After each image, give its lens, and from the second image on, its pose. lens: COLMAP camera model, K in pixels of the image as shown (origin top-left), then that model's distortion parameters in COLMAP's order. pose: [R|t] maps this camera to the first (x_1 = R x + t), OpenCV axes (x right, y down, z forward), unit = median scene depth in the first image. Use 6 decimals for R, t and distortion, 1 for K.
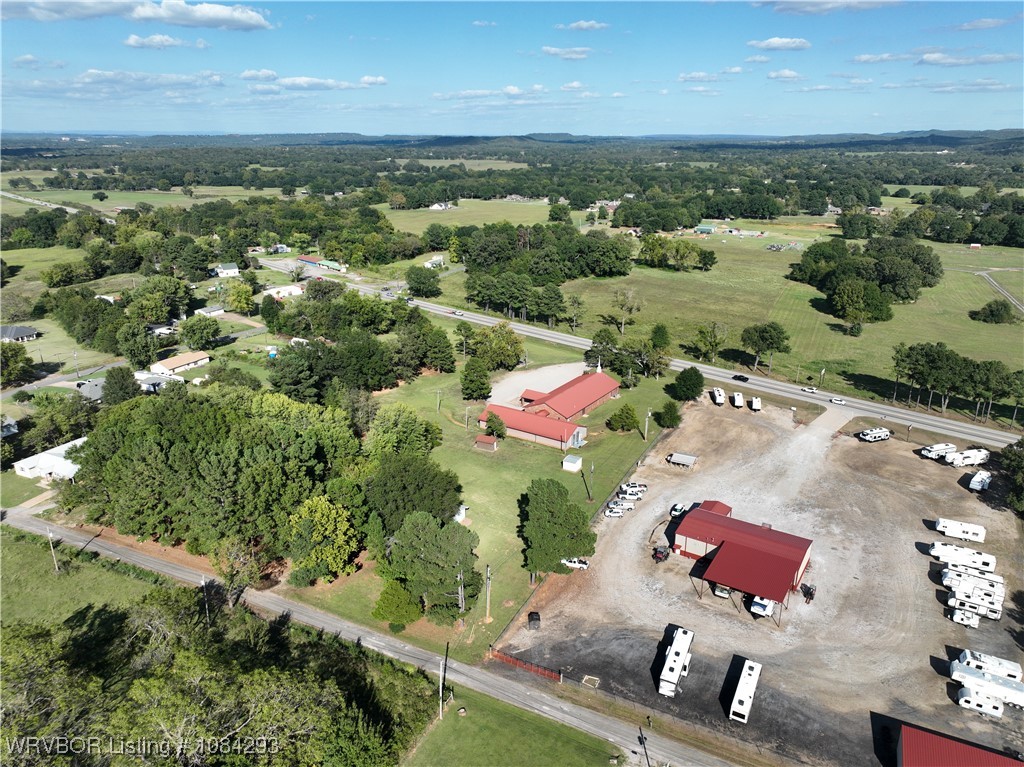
lens RADIAL K [[717.7, 0, 515.1], [0, 717.7, 384.9], [0, 0, 1]] dist [-0.002938, 0.020381]
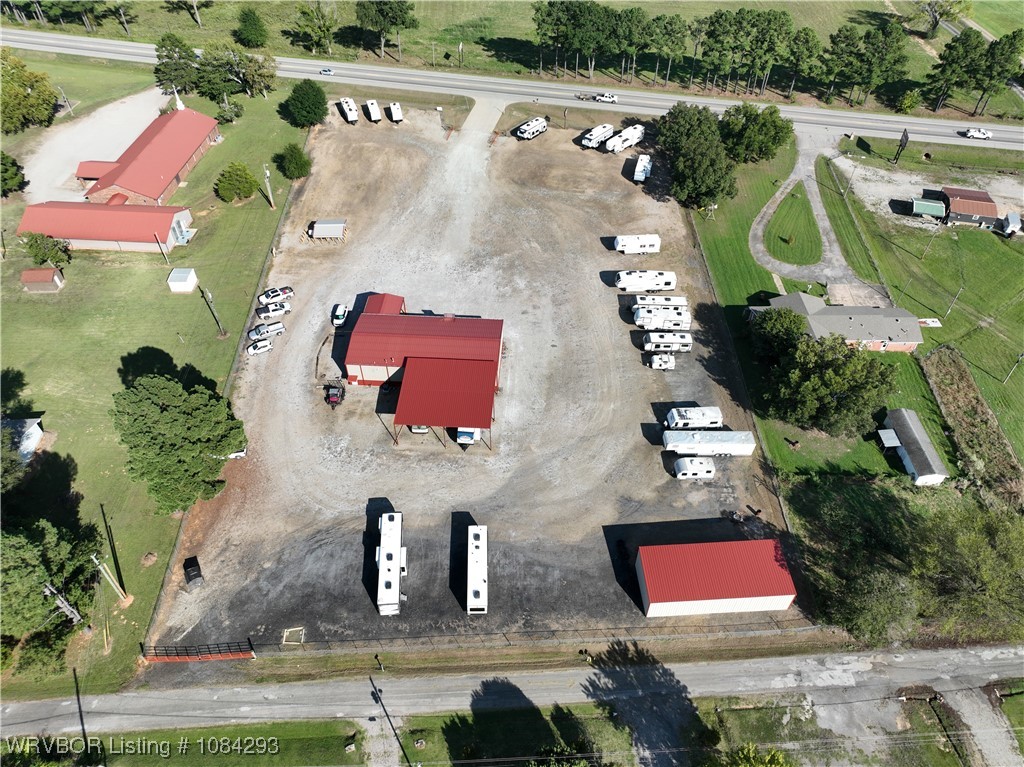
lens RADIAL K [[717.7, 0, 515.1], [0, 717.7, 384.9], [0, 0, 1]] dist [-0.002938, 0.020381]
pose [[0.871349, -0.351357, 0.342491, 0.087737], [0.162443, 0.865224, 0.474341, -0.088834], [-0.462994, -0.357681, 0.810987, 0.222767]]
